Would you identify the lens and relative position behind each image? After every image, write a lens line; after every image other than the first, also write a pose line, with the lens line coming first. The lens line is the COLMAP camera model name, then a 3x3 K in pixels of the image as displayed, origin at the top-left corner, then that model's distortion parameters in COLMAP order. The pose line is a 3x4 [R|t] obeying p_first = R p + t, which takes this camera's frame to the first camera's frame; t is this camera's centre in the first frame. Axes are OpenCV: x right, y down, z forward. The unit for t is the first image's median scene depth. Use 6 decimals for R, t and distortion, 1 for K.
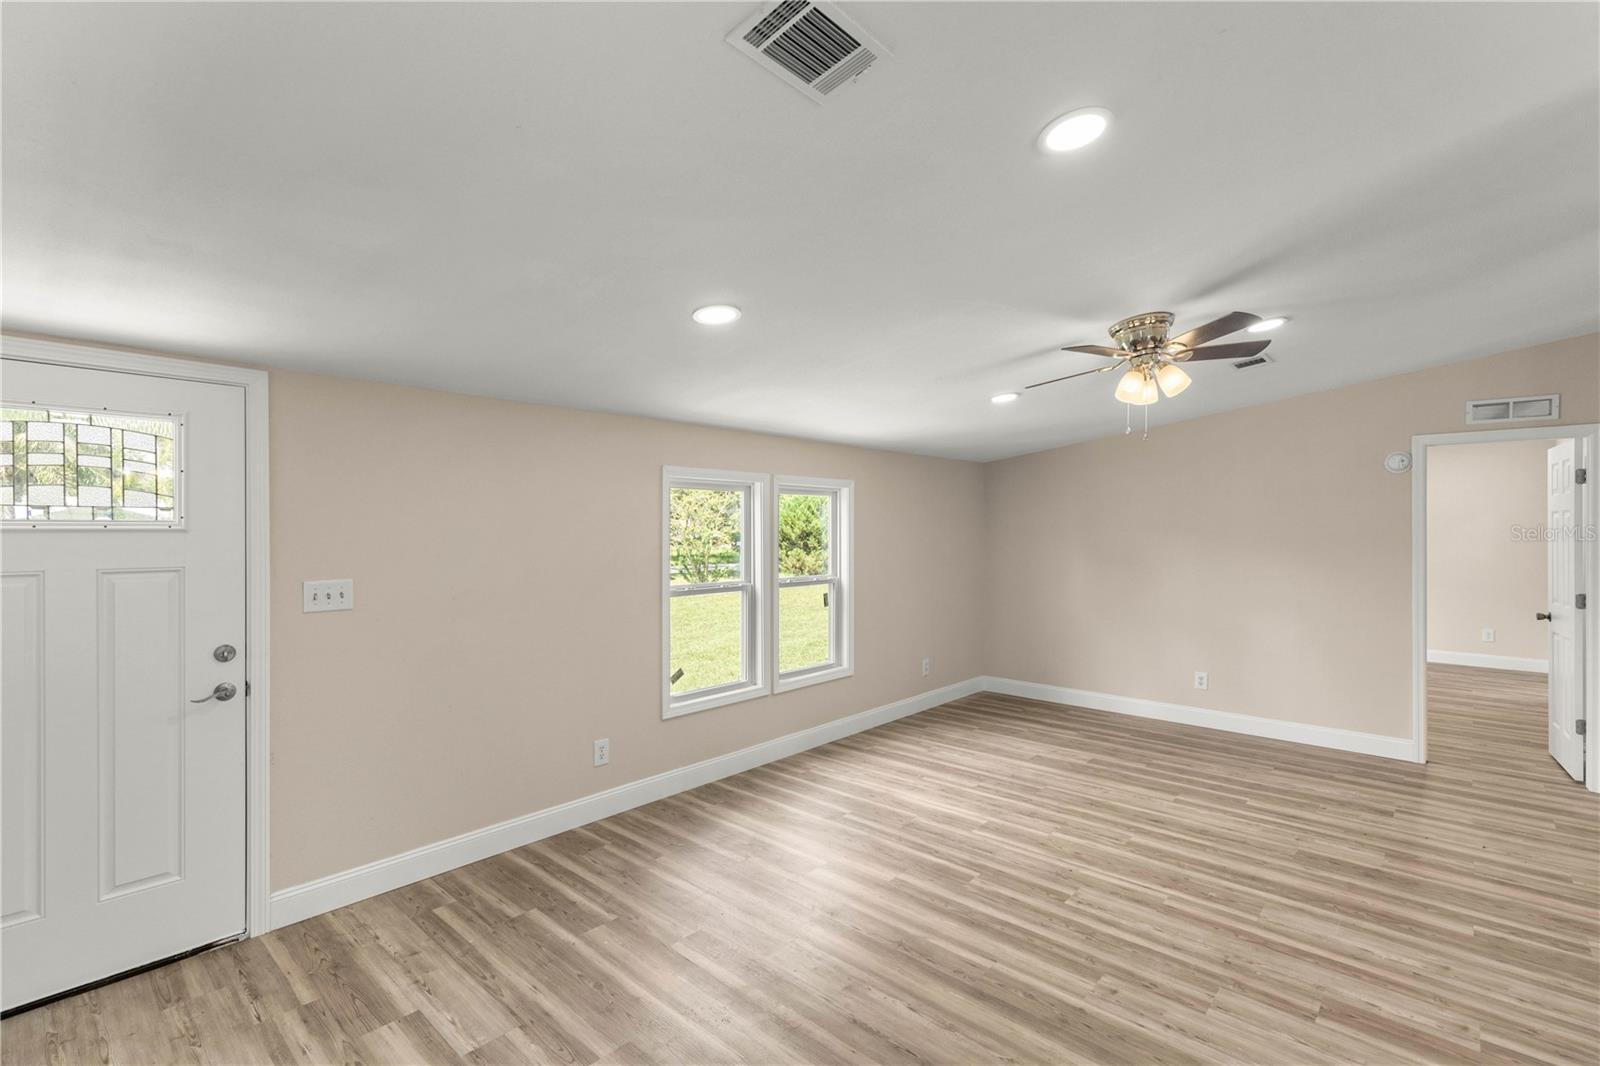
lens RADIAL K [[728.3, 0, 799.2], [0, 728.3, 544.7], [0, 0, 1]] dist [0.013973, -0.003106]
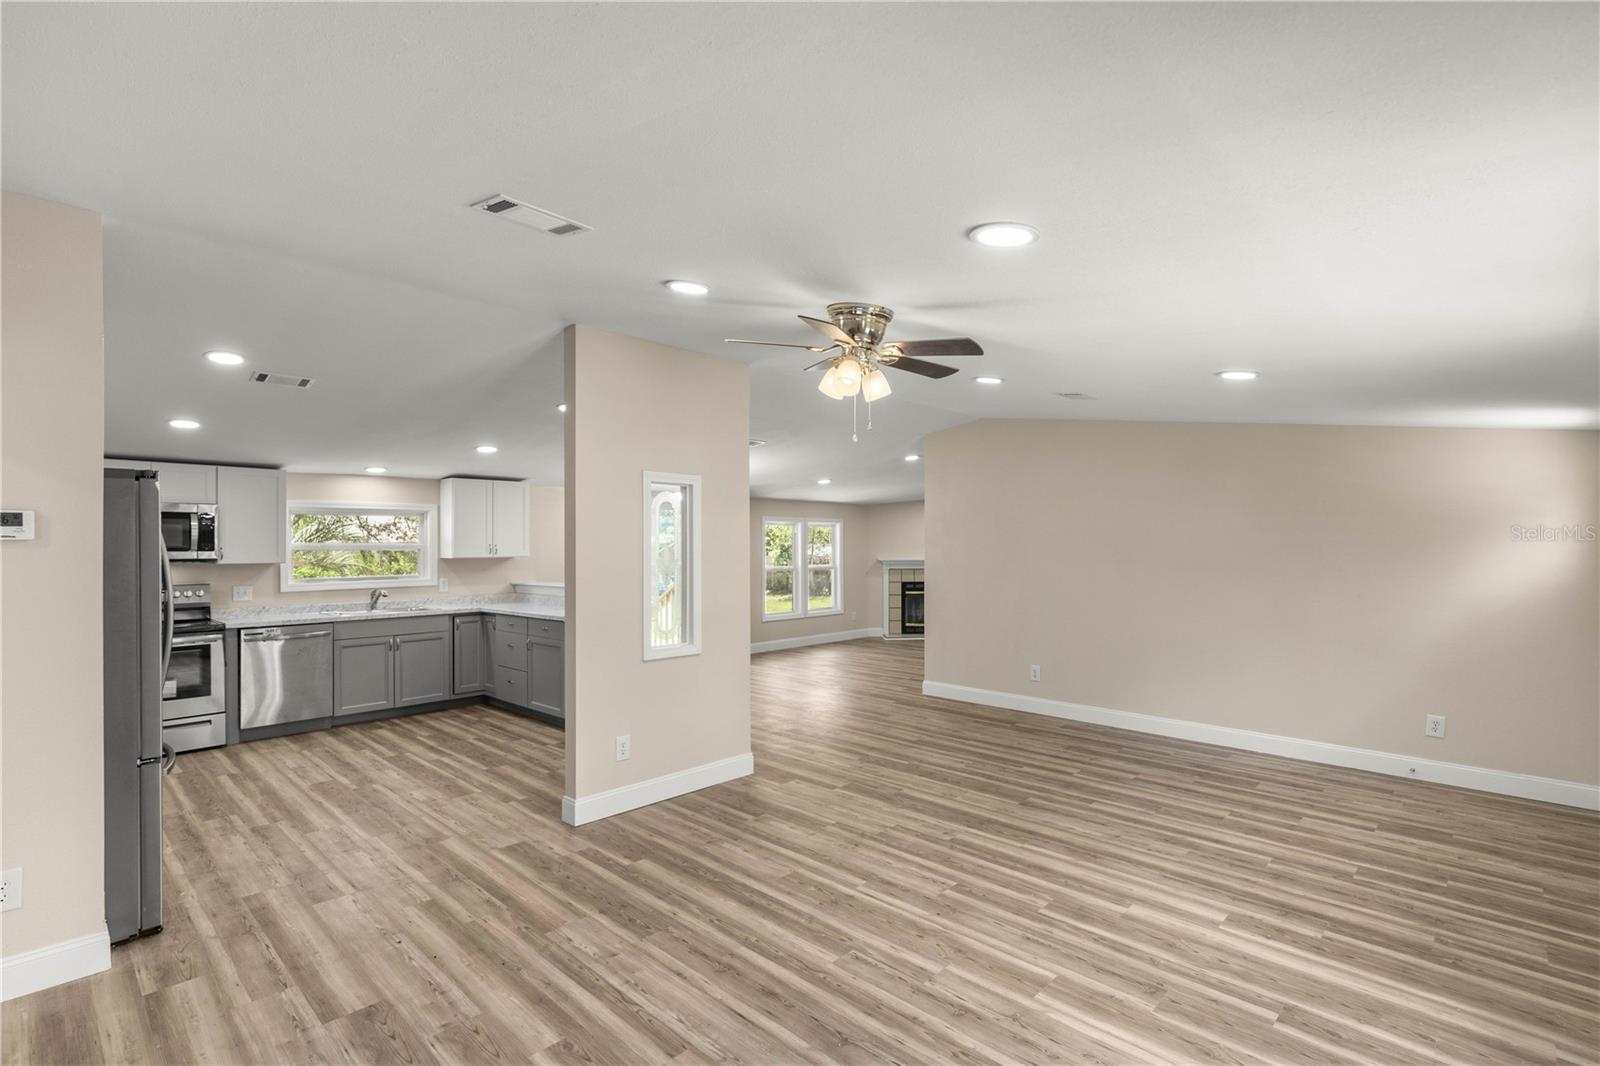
lens RADIAL K [[728.3, 0, 802.8], [0, 728.3, 543.4], [0, 0, 1]] dist [0.013973, -0.003106]
pose [[-0.999682, -0.000415, 0.025217, 0.499706], [0.000065, 0.999819, 0.019007, -0.032036], [-0.025220, 0.019003, -0.999501, 1.840741]]
